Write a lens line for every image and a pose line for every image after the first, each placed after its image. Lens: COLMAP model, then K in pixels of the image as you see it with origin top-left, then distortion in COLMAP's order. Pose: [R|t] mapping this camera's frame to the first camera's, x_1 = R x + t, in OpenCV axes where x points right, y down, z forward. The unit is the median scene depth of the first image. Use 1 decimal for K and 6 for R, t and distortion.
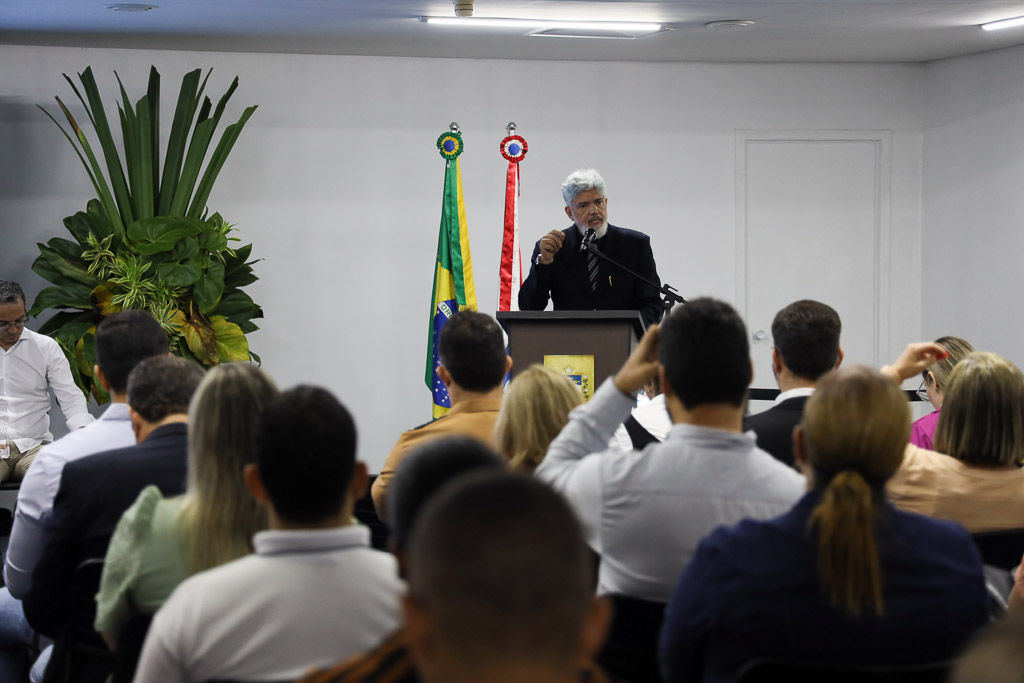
lens RADIAL K [[2714.2, 0, 512.0], [0, 2714.2, 341.5], [0, 0, 1]] dist [0.622037, 0.061396]
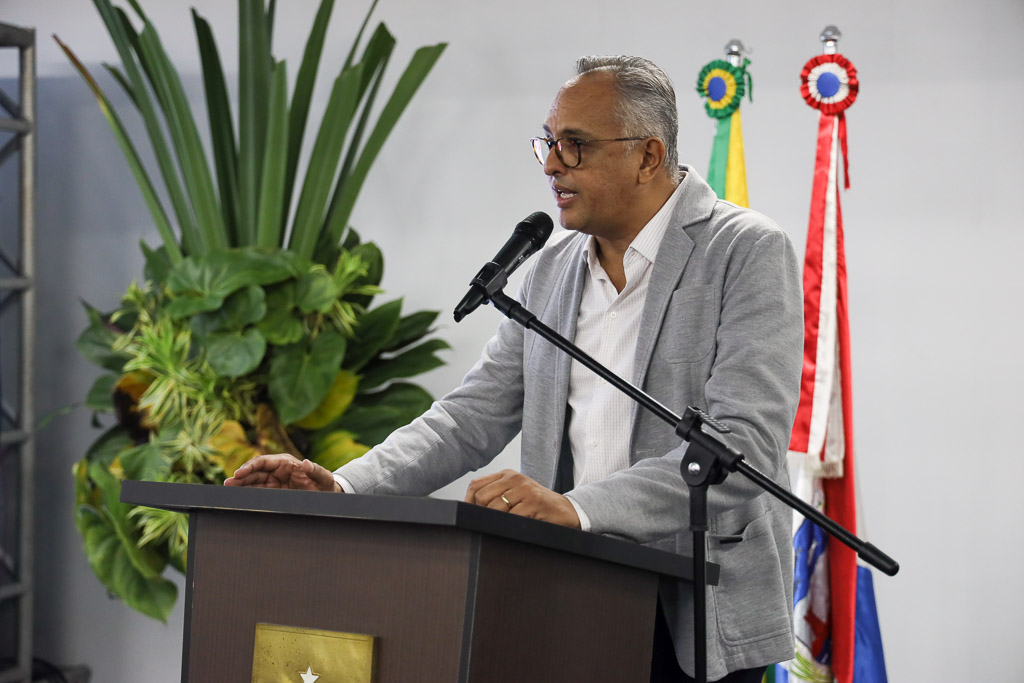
lens RADIAL K [[2143.1, 0, 512.0], [0, 2143.1, 341.5], [0, 0, 1]] dist [0.387877, -0.144208]
pose [[0.840048, 0.010501, -0.542411, 0.151062], [-0.026695, 0.999402, -0.021995, -0.019107], [0.541855, 0.032956, 0.839825, 0.671331]]
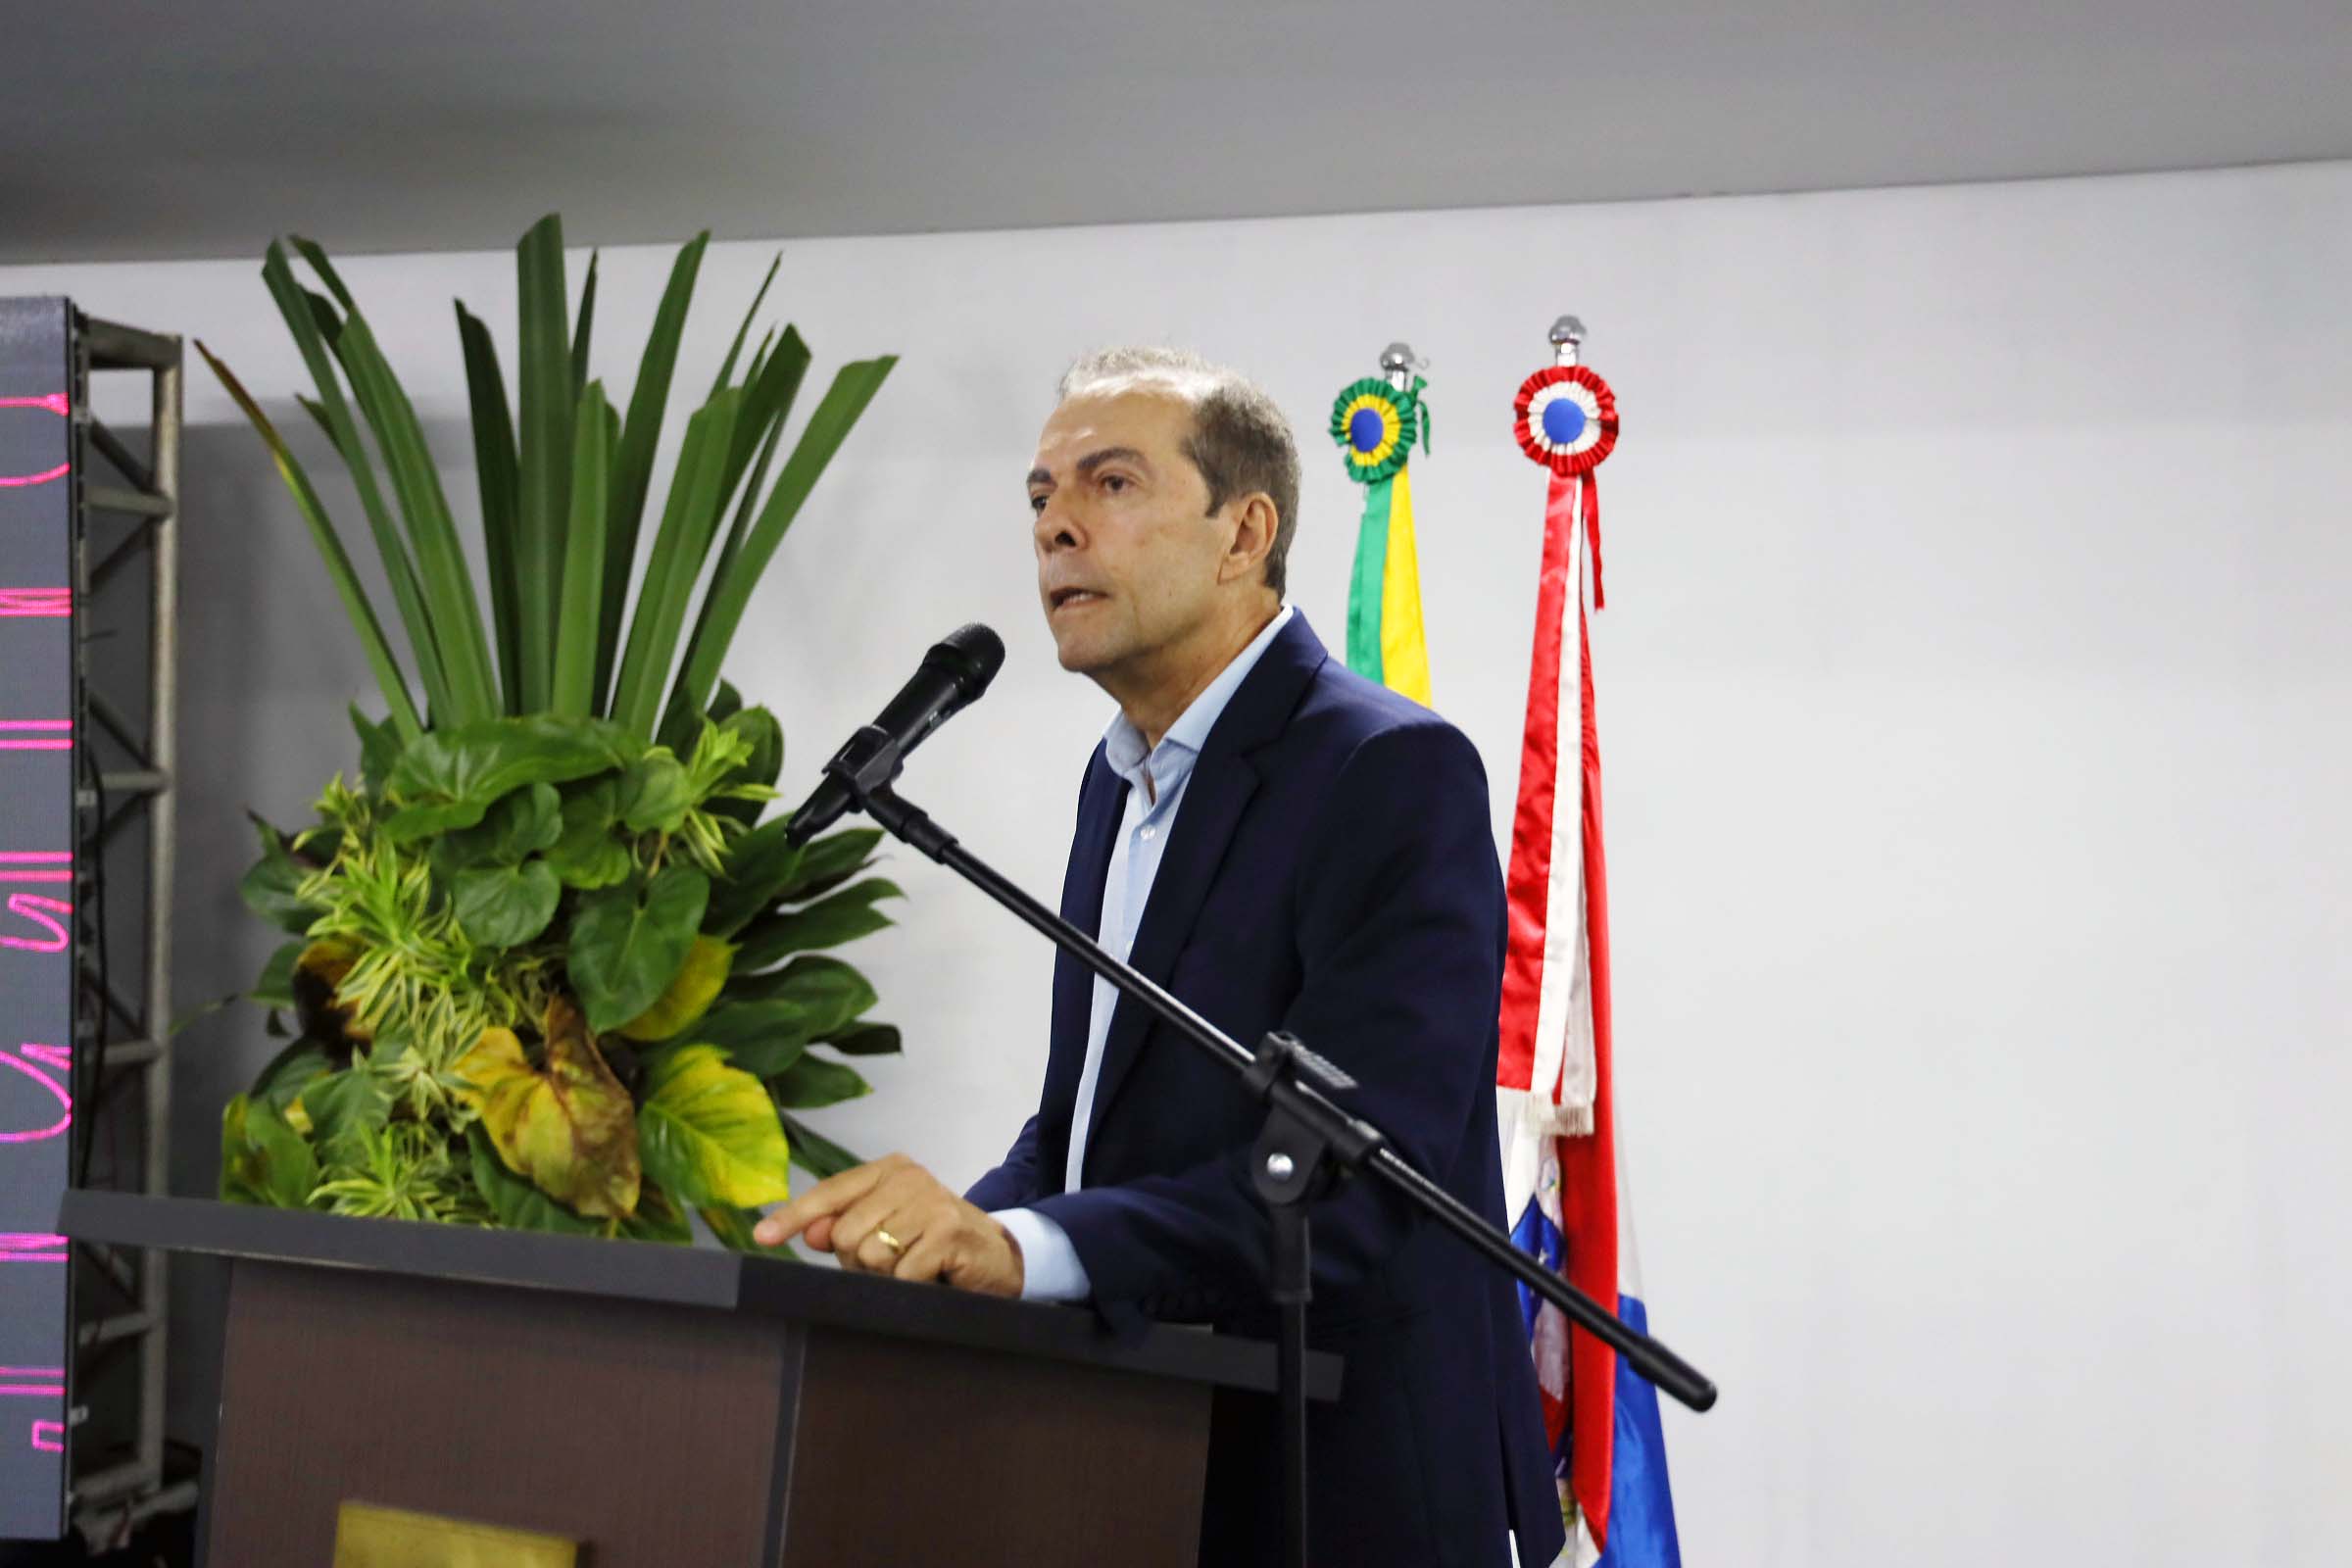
lens RADIAL K [[3290.7, 0, 1176.0], [0, 3290.7, 784.0], [0, 0, 1]] dist [0.148898, 0.037546]
pose [[0.854053, -0.003082, -0.520176, 0.126414], [-0.027491, 0.998318, -0.051052, -0.021375], [0.519459, 0.057901, 0.852532, 0.725956]]
